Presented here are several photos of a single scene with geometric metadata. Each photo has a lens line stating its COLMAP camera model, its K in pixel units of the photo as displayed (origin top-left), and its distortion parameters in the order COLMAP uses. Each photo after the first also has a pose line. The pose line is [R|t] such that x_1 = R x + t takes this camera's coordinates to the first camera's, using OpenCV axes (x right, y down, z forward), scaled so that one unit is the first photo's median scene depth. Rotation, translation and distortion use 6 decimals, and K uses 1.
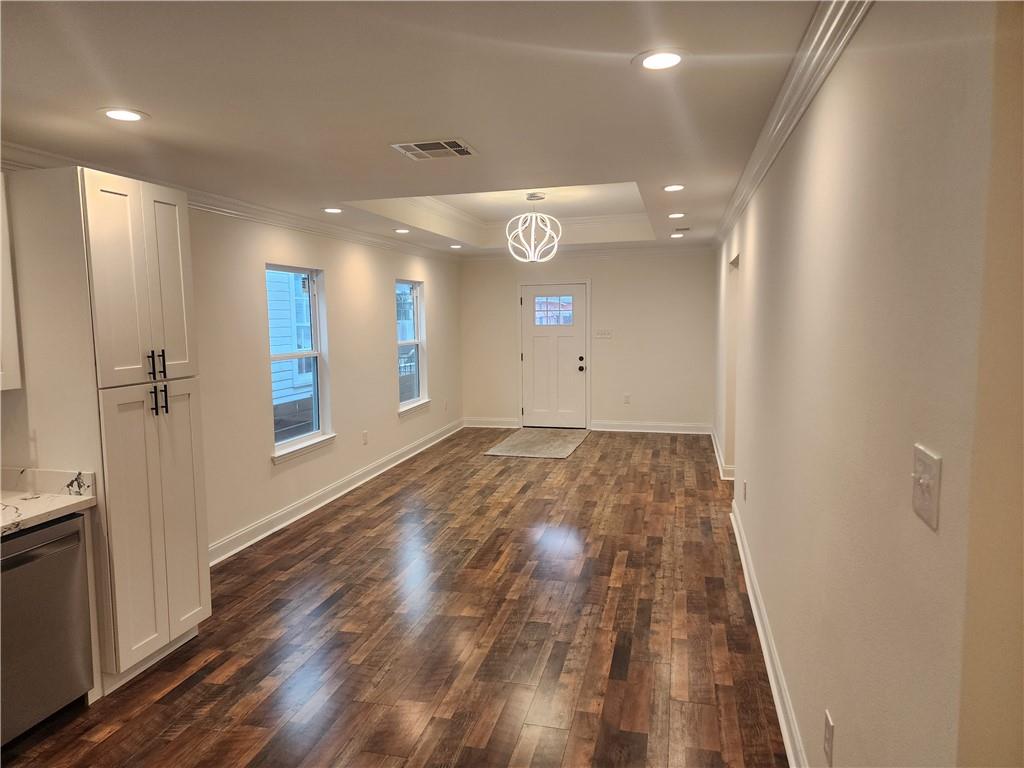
lens RADIAL K [[683.1, 0, 511.7], [0, 683.1, 379.9], [0, 0, 1]] dist [0.009943, -0.009019]
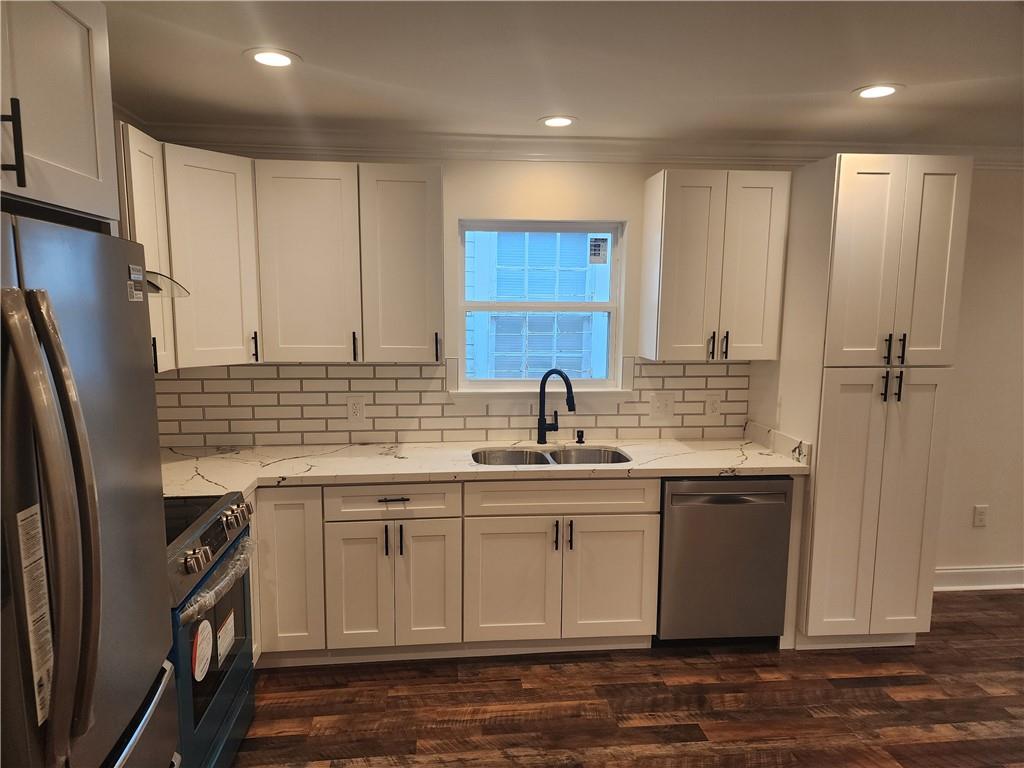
lens RADIAL K [[683.1, 0, 508.6], [0, 683.1, 392.2], [0, 0, 1]] dist [0.009943, -0.009019]
pose [[0.326858, 0.135399, -0.935324, 0.214378], [-0.102518, 0.988924, 0.107332, -0.010568], [0.939497, 0.060805, 0.337118, 0.182364]]
